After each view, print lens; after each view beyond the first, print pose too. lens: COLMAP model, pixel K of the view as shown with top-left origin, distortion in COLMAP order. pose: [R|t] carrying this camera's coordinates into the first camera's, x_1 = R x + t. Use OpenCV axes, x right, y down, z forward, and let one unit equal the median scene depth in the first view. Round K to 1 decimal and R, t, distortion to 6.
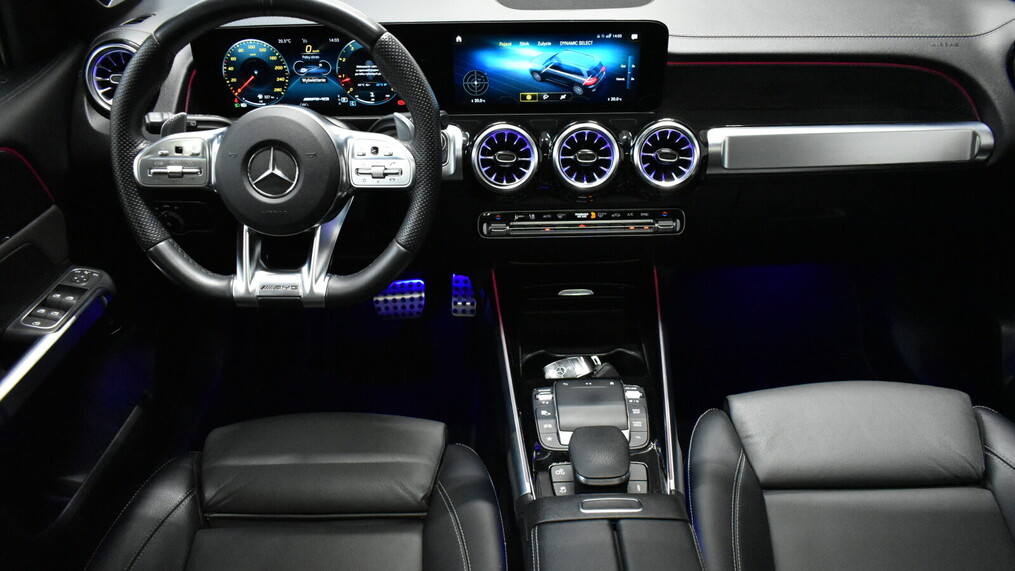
lens RADIAL K [[817.3, 0, 507.5], [0, 817.3, 285.5], [0, 0, 1]] dist [0.002892, 0.001273]
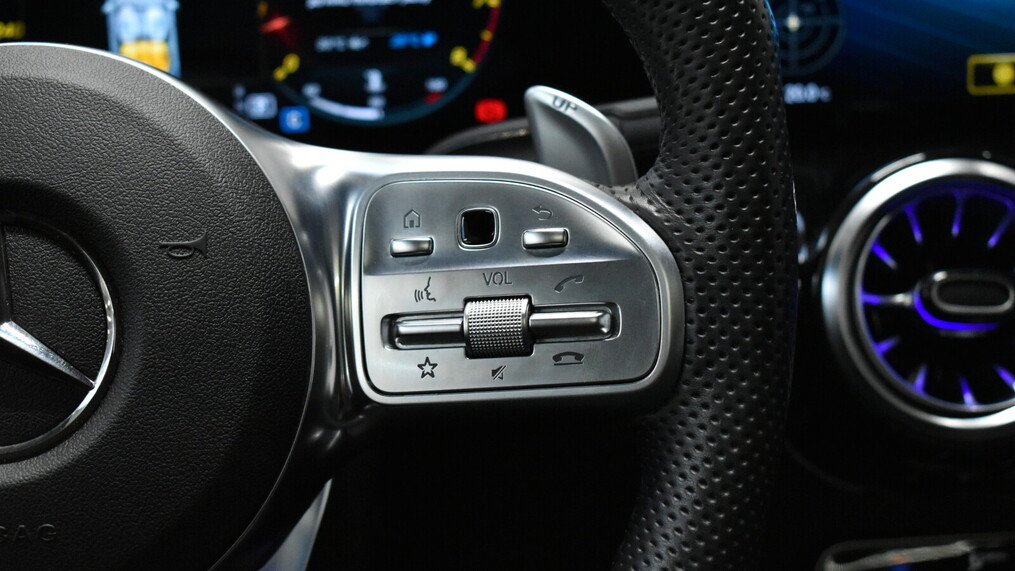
lens RADIAL K [[2206.8, 0, 507.5], [0, 2206.8, 285.5], [0, 0, 1]] dist [0.043449, 0.267952]
pose [[0.999584, -0.026022, -0.012441, -0.125047], [0.022386, 0.971919, -0.234249, -0.014570], [0.018187, 0.233873, 0.972097, 0.379888]]
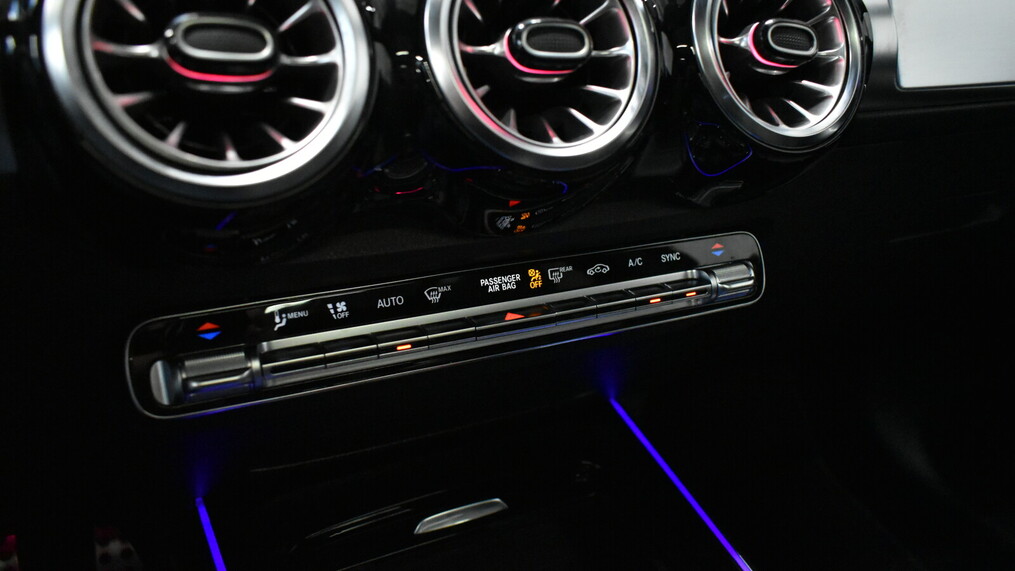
lens RADIAL K [[817.3, 0, 507.5], [0, 817.3, 285.5], [0, 0, 1]] dist [0.002892, 0.001273]
pose [[0.914952, -0.128734, 0.382479, -0.023811], [0.180260, 0.978324, -0.101928, -0.058042], [-0.361067, 0.162205, 0.918325, 0.777822]]
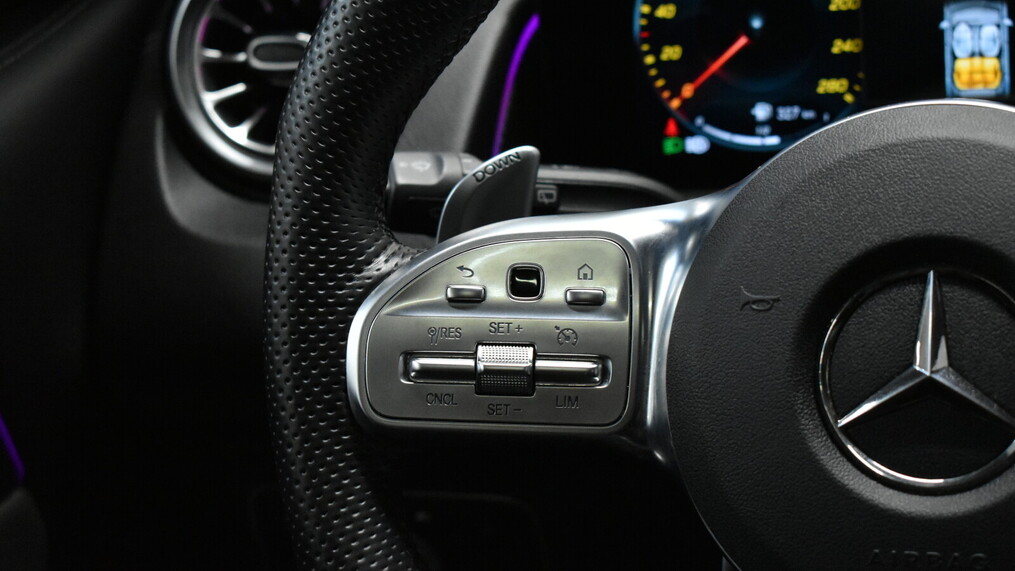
lens RADIAL K [[2206.8, 0, 507.5], [0, 2206.8, 285.5], [0, 0, 1]] dist [0.043449, 0.267952]
pose [[0.963143, 0.010764, -0.268775, -0.195650], [-0.065341, 0.978634, -0.194951, -0.030728], [0.260934, 0.205327, 0.943268, 0.321895]]
